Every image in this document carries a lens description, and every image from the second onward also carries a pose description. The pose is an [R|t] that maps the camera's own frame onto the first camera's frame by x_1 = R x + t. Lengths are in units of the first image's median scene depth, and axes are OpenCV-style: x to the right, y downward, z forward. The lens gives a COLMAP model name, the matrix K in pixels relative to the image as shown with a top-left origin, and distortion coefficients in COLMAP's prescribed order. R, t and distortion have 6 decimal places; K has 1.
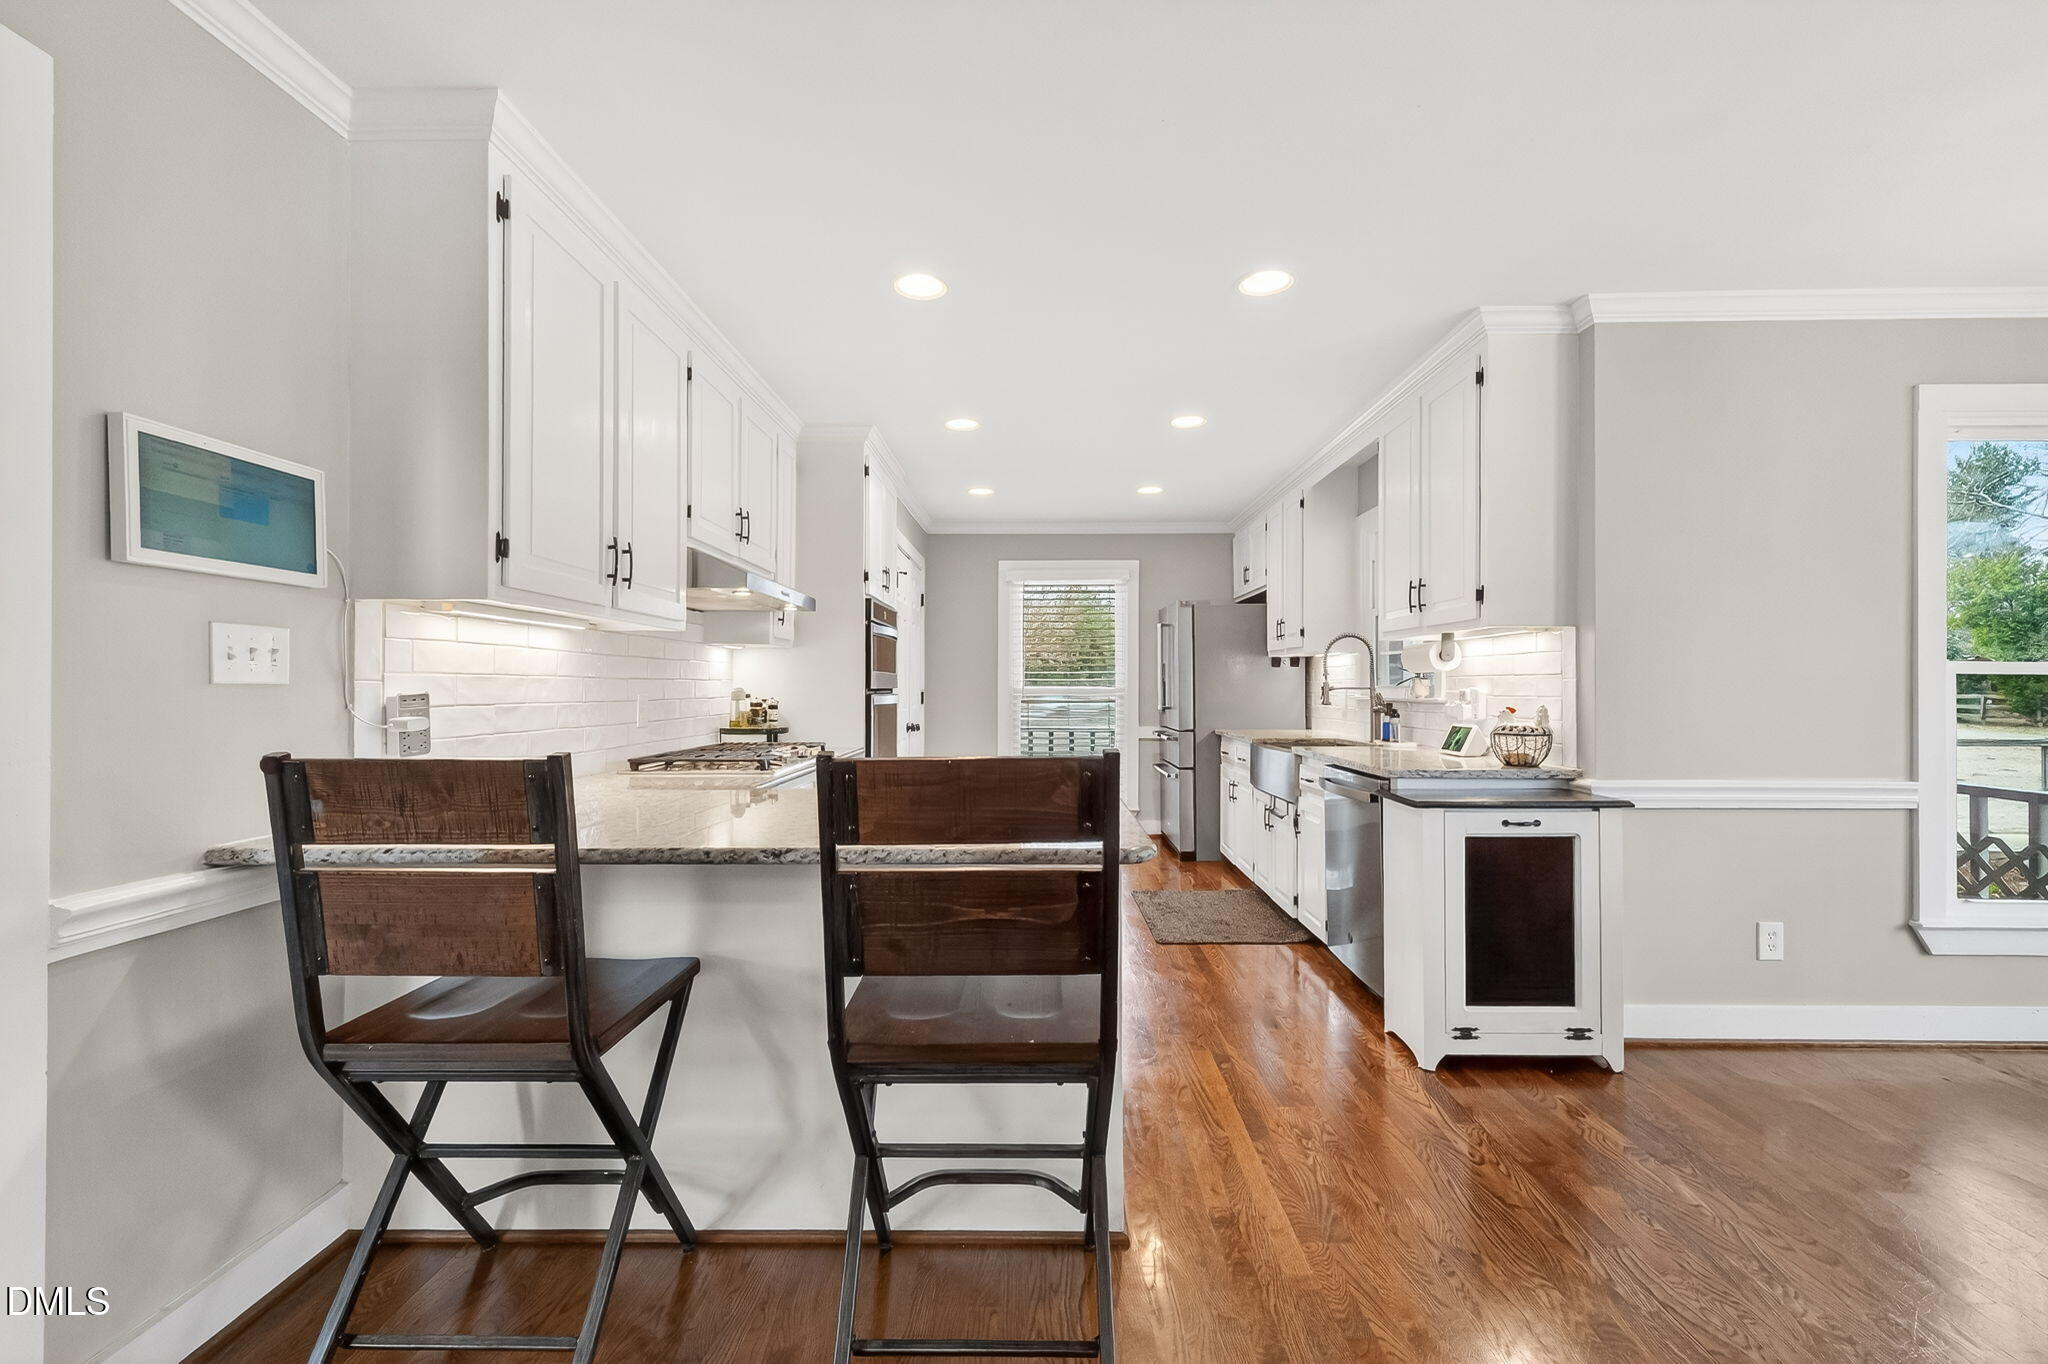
lens RADIAL K [[873.7, 0, 1029.0], [0, 873.7, 684.0], [0, 0, 1]] dist [0.009128, -0.001107]
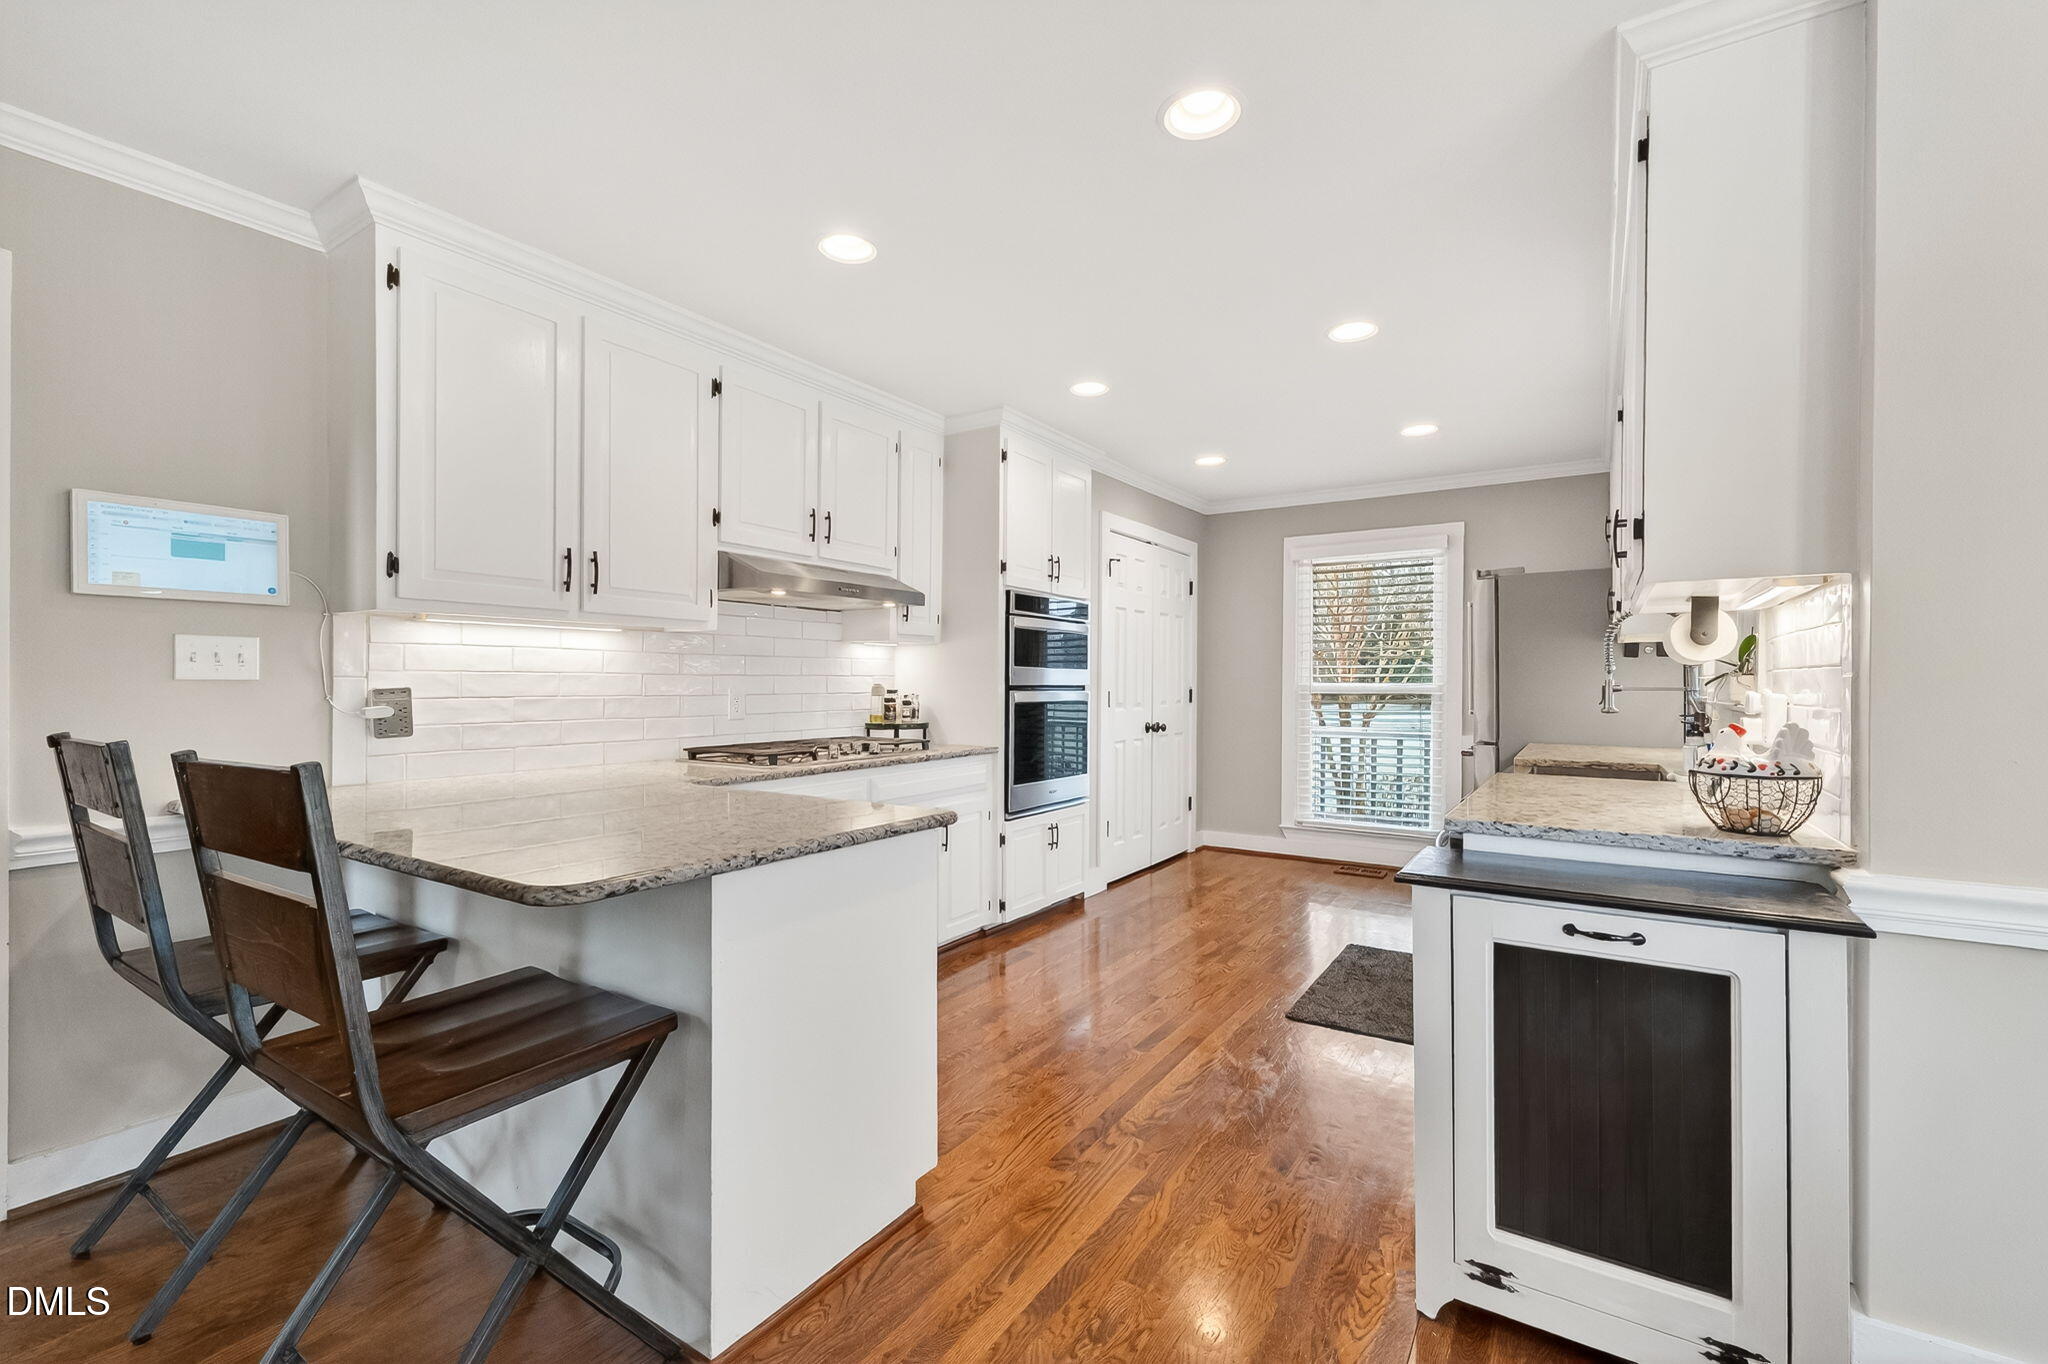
lens RADIAL K [[873.7, 0, 1022.6], [0, 873.7, 686.1], [0, 0, 1]] dist [0.009128, -0.001107]
pose [[0.842615, 0.005935, -0.538483, 0.493880], [-0.002042, 0.999967, 0.007827, -0.001926], [0.538512, -0.005495, 0.842600, 0.300415]]
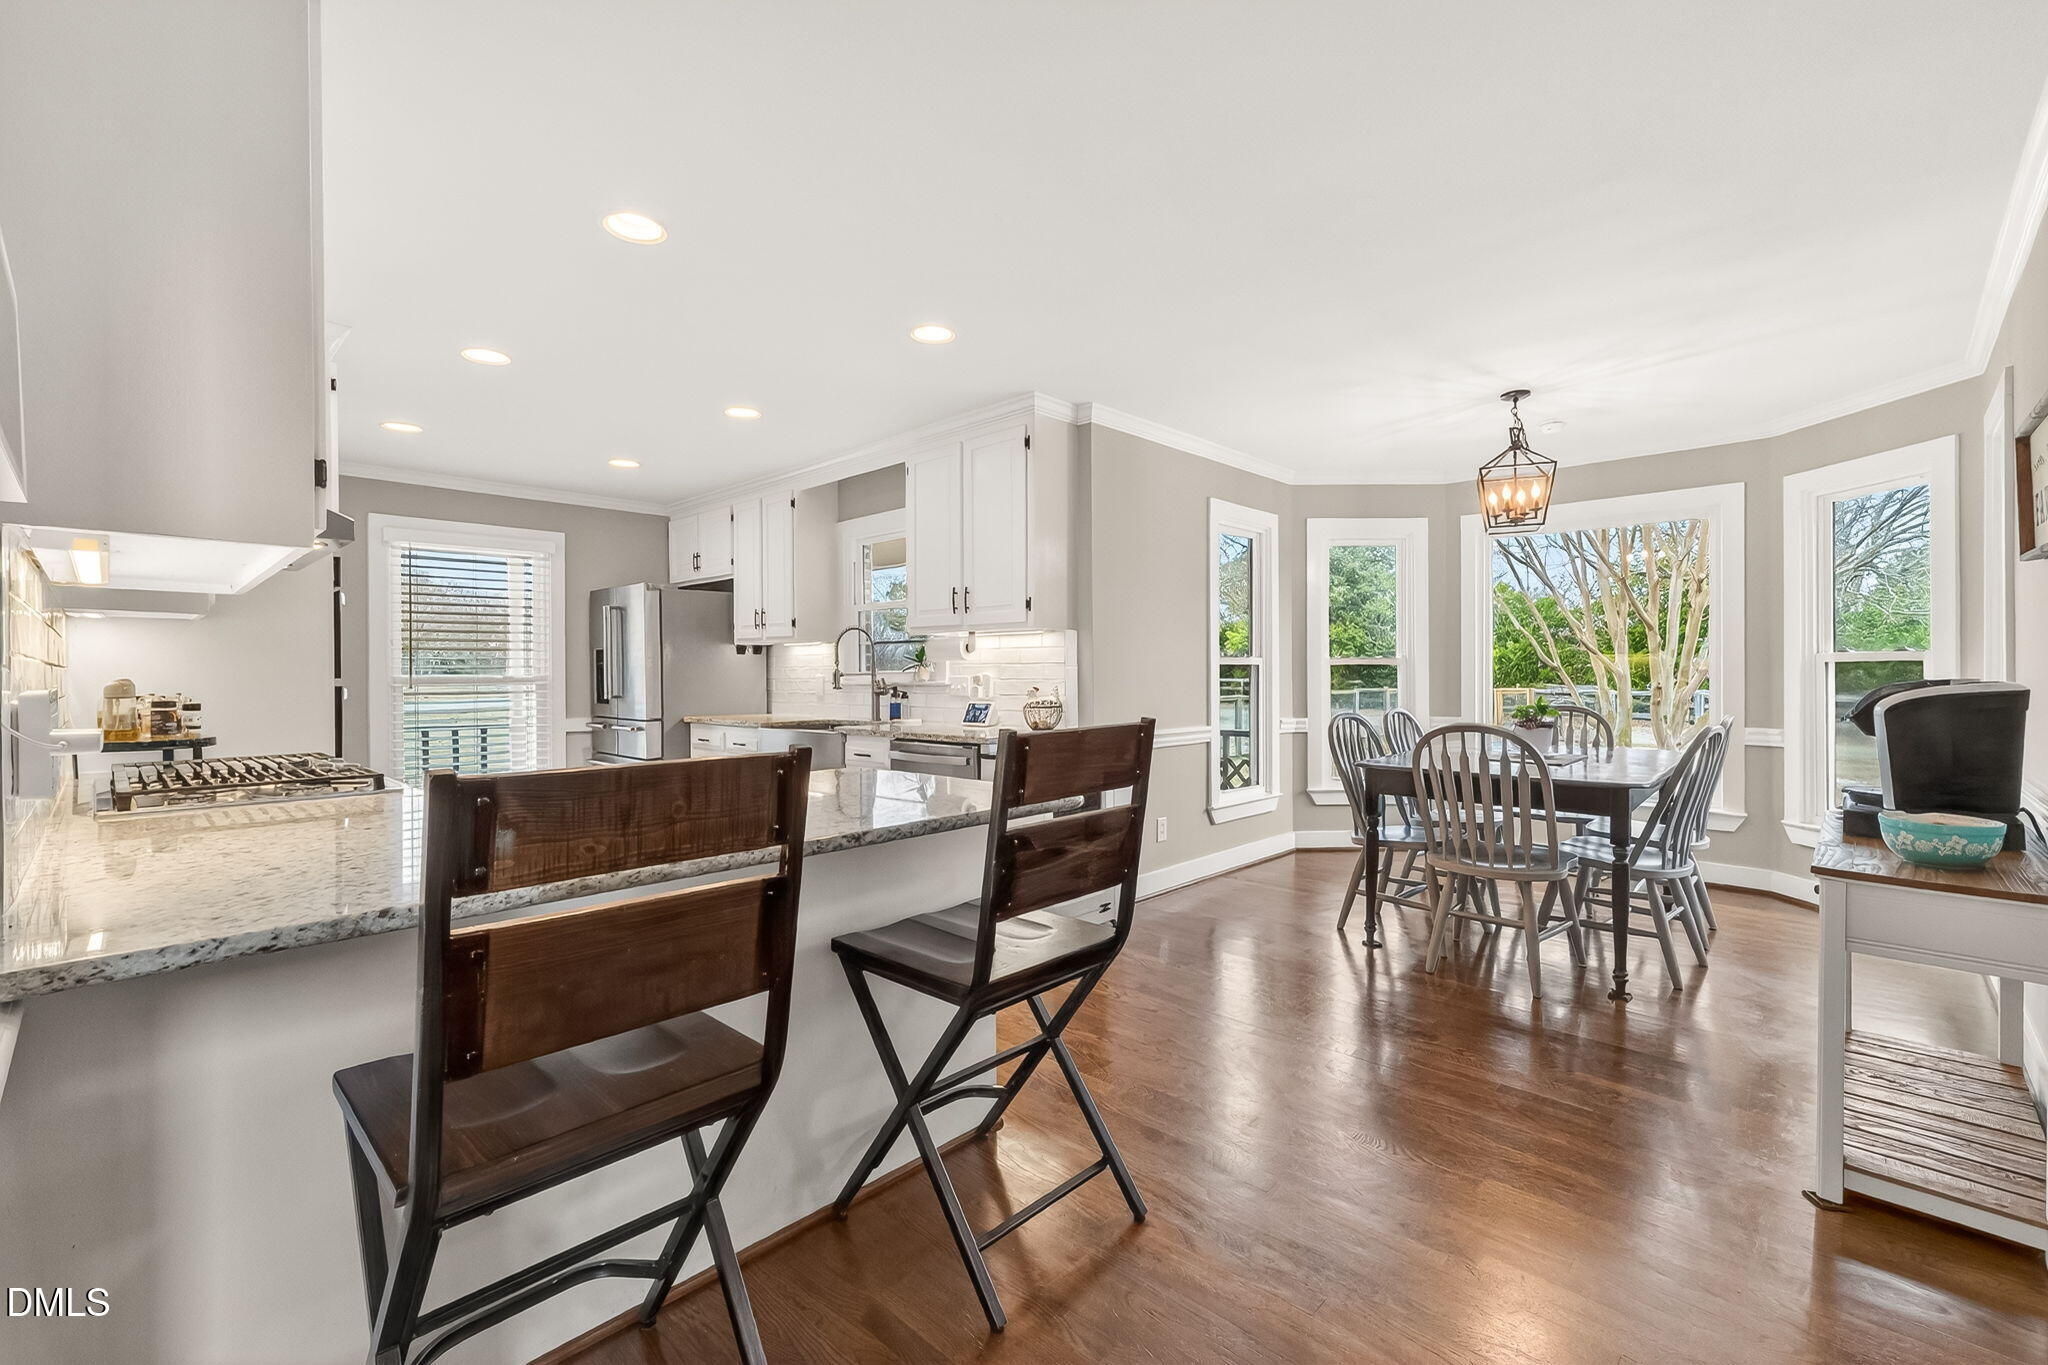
lens RADIAL K [[873.7, 0, 1040.6], [0, 873.7, 673.0], [0, 0, 1]] dist [0.009128, -0.001107]
pose [[0.675911, -0.004534, 0.736969, -0.474929], [0.002882, 0.999990, 0.003509, -0.000455], [-0.736978, -0.000248, 0.675917, 0.079814]]
